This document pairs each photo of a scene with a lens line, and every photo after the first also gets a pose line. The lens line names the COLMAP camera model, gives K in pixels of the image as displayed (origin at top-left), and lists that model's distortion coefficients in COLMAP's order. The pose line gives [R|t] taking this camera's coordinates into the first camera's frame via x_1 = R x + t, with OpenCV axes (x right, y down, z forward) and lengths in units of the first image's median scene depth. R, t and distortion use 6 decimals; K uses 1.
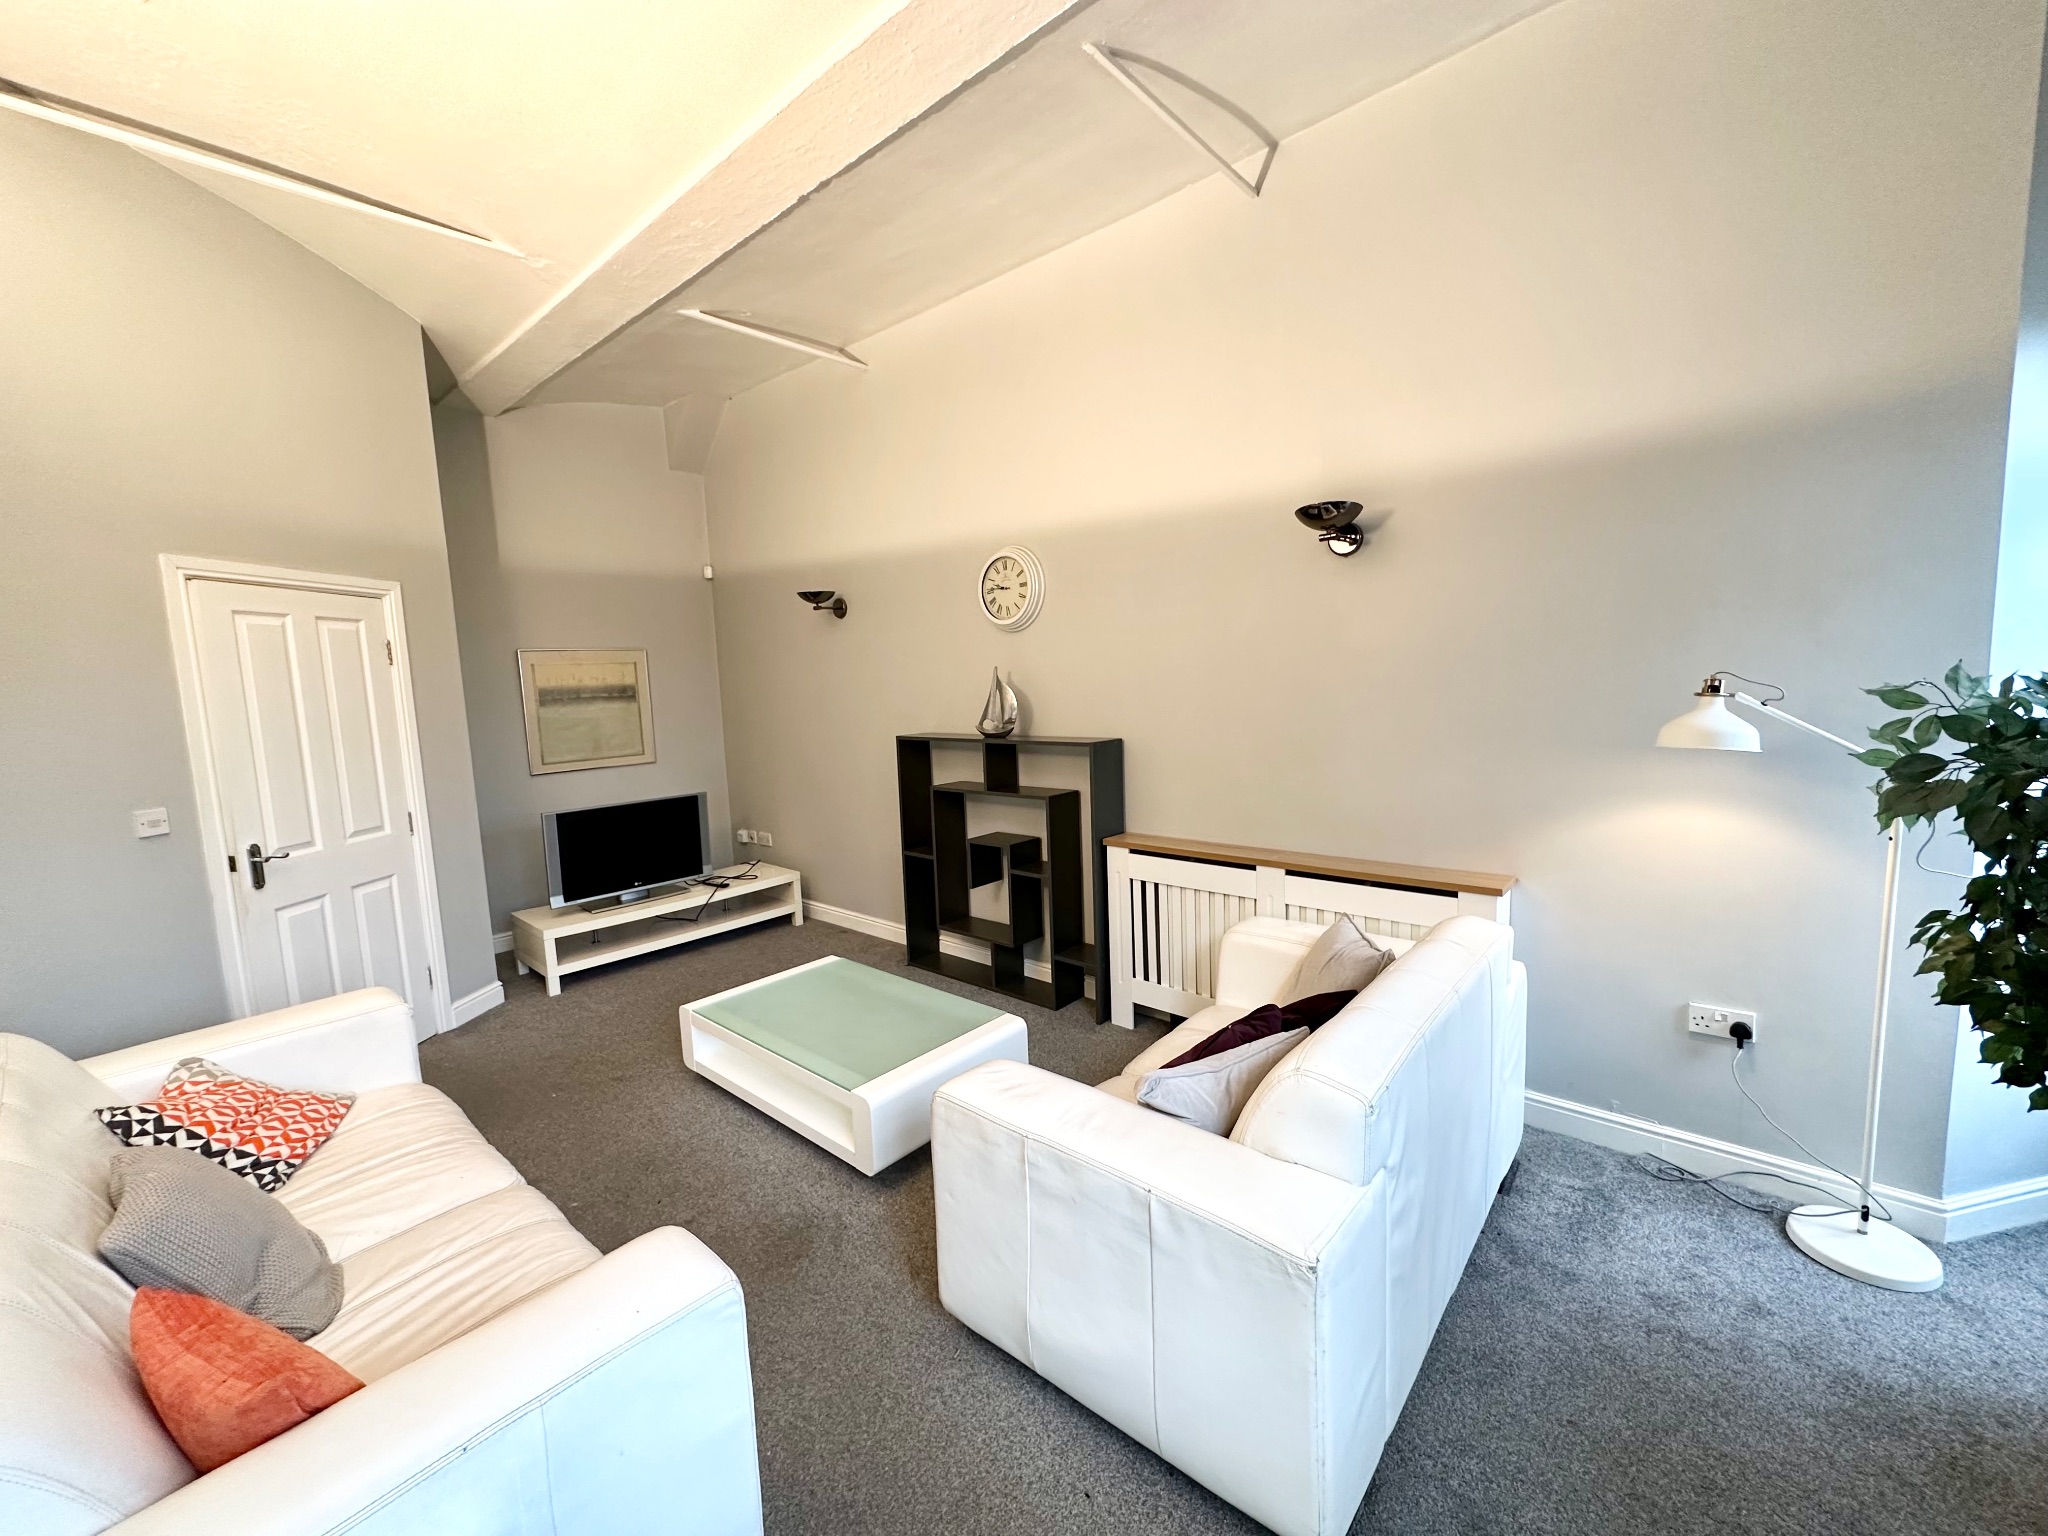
lens RADIAL K [[813.7, 0, 1032.0], [0, 813.7, 765.3], [0, 0, 1]] dist [-0.007221, 0.000851]
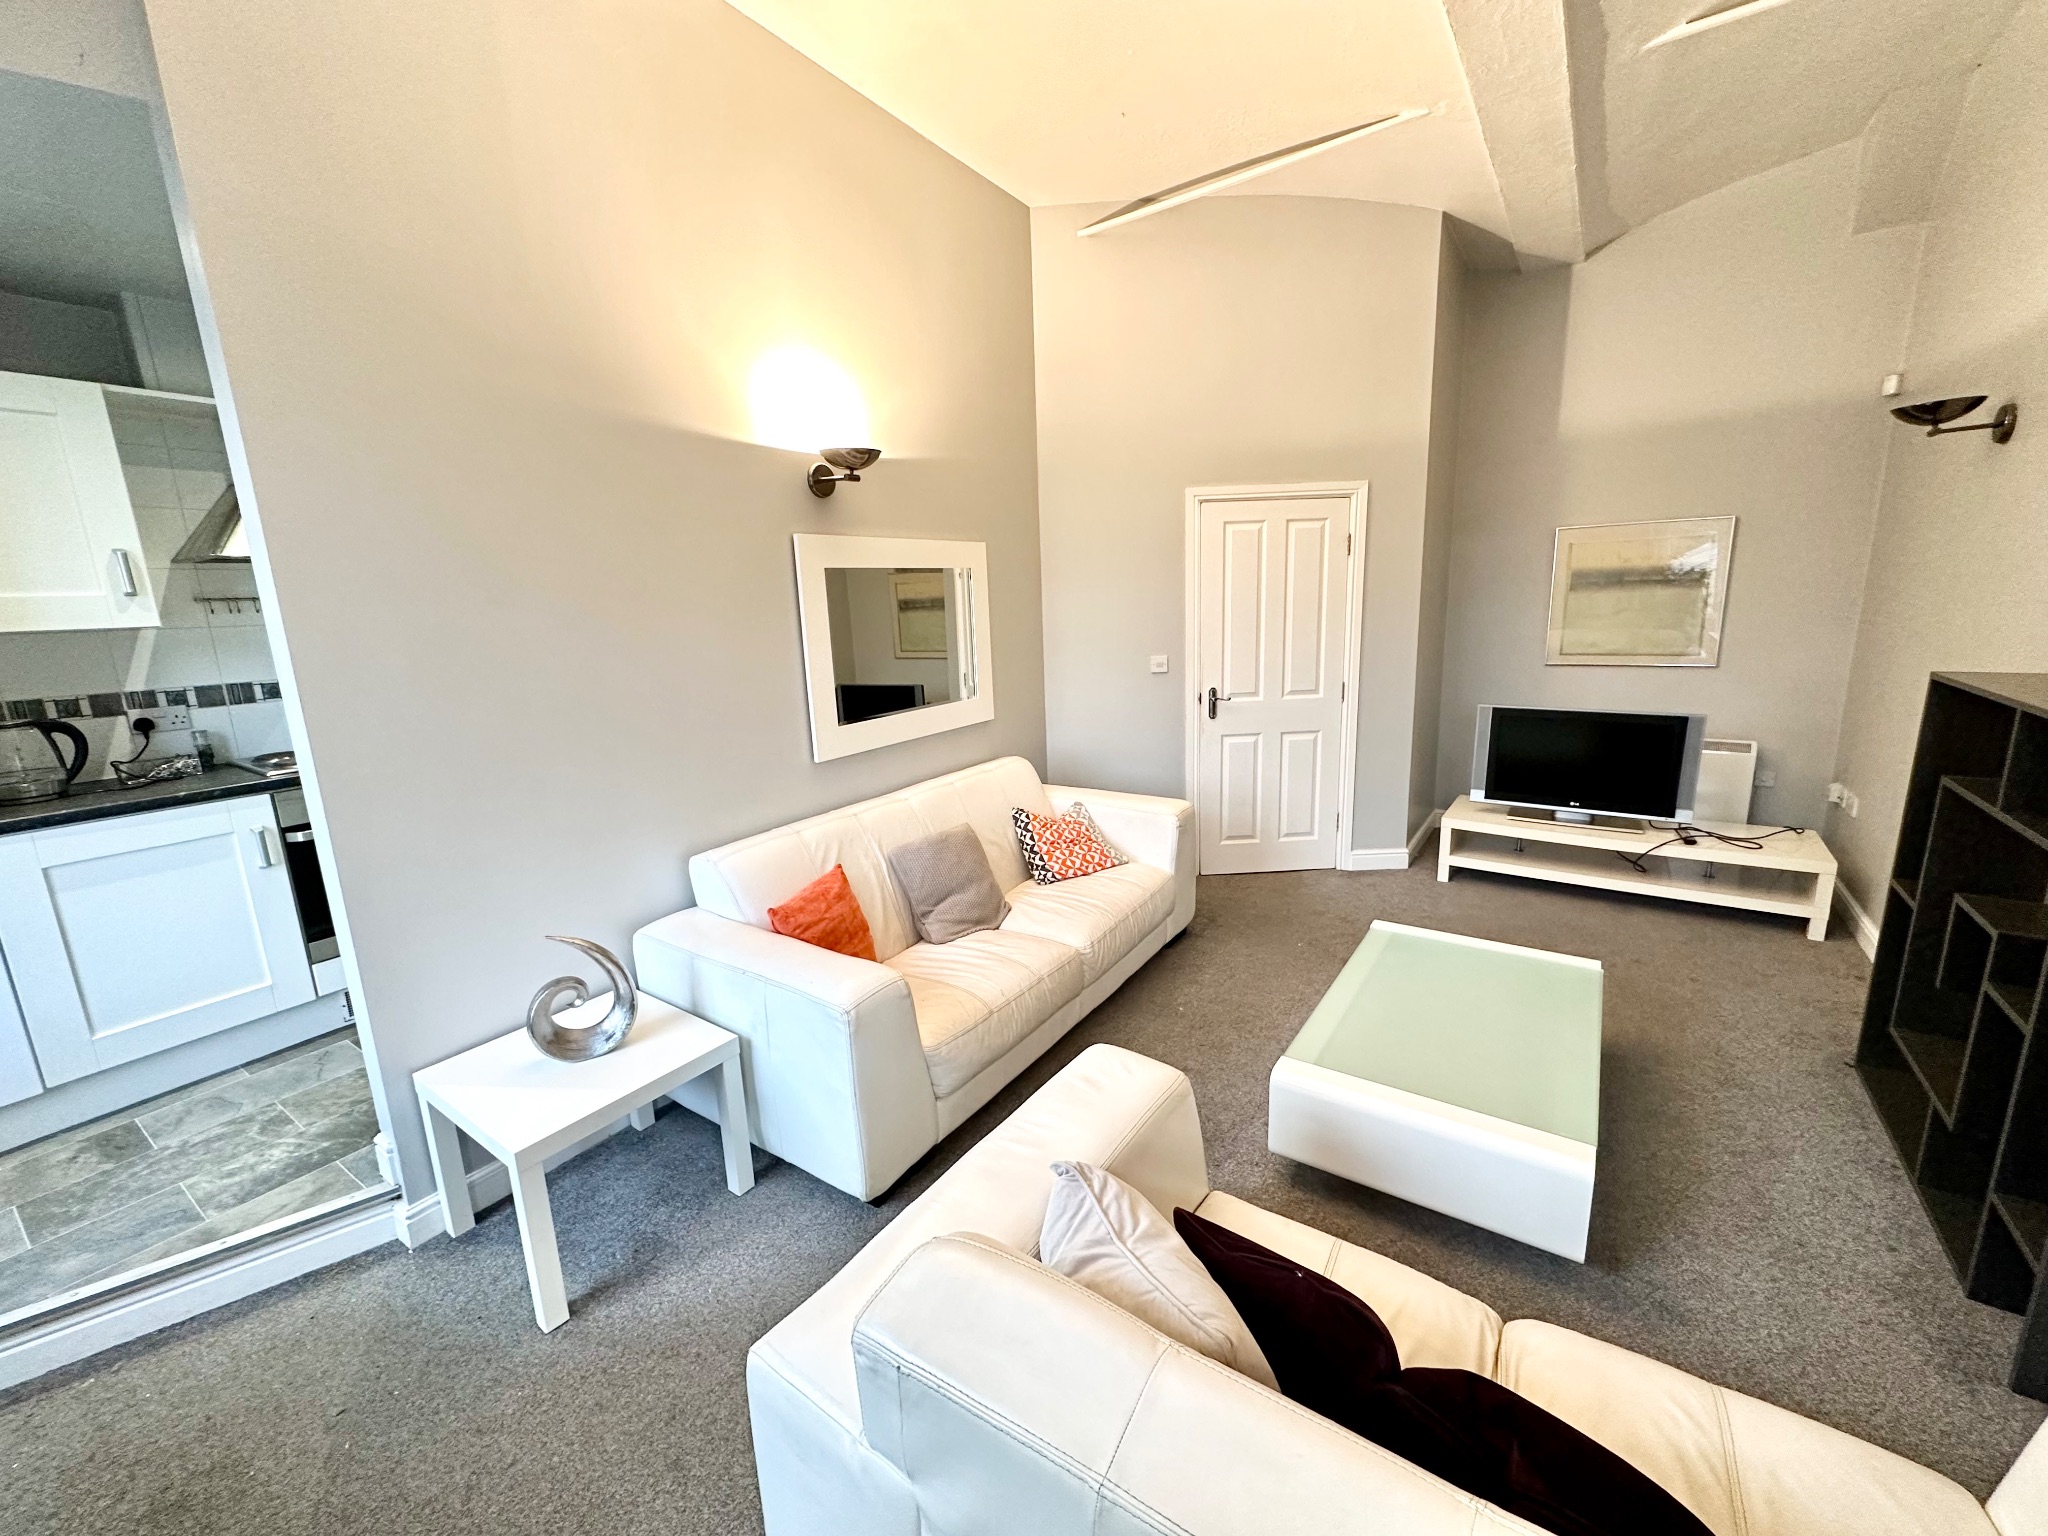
lens RADIAL K [[813.7, 0, 1029.5], [0, 813.7, 762.0], [0, 0, 1]] dist [-0.007221, 0.000851]
pose [[0.100487, 0.232498, -0.967392, 0.340319], [-0.076415, 0.971245, 0.225486, -0.058157], [0.992000, 0.051265, 0.115363, 0.388249]]
